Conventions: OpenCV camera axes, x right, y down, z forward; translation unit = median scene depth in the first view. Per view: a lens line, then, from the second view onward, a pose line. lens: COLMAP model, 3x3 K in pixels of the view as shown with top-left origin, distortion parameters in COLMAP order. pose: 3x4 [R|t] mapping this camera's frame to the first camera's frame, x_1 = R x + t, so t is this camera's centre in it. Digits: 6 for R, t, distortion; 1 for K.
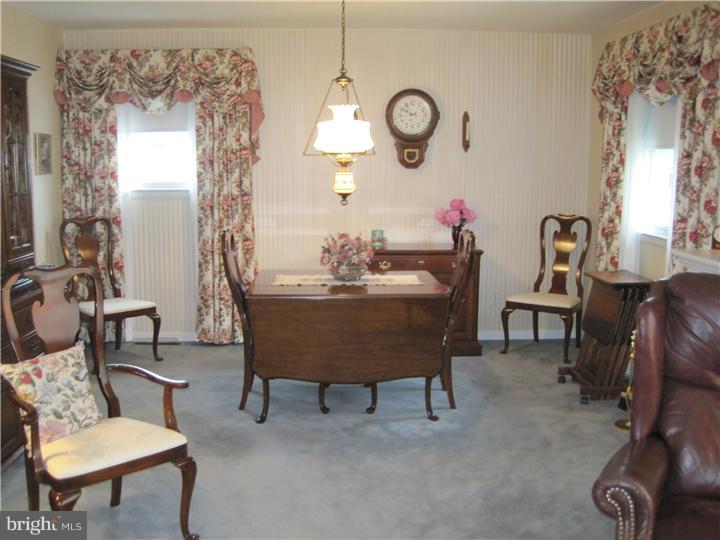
lens RADIAL K [[749.1, 0, 360.0], [0, 749.1, 270.0], [0, 0, 1]] dist [-0.185210, 0.141936]
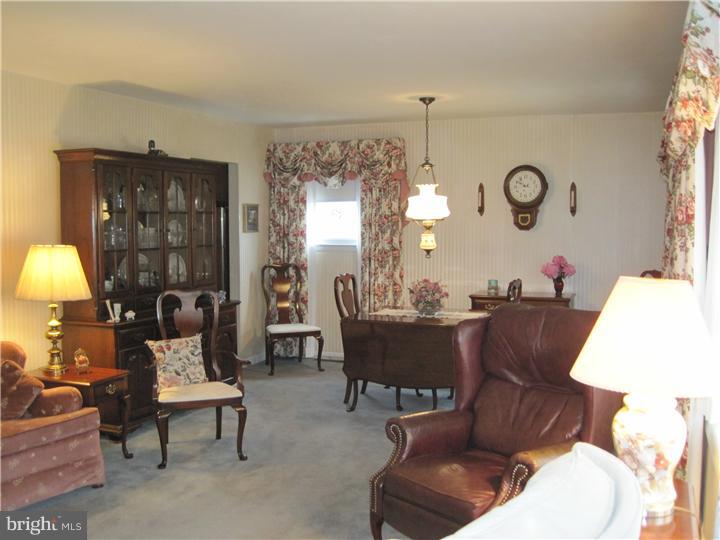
lens RADIAL K [[749.1, 0, 360.0], [0, 749.1, 270.0], [0, 0, 1]] dist [-0.185210, 0.141936]
pose [[0.907154, 0.022554, -0.420195, 0.350758], [-0.054074, 0.996532, -0.063250, 0.020923], [0.417311, 0.080099, 0.905227, -0.213665]]
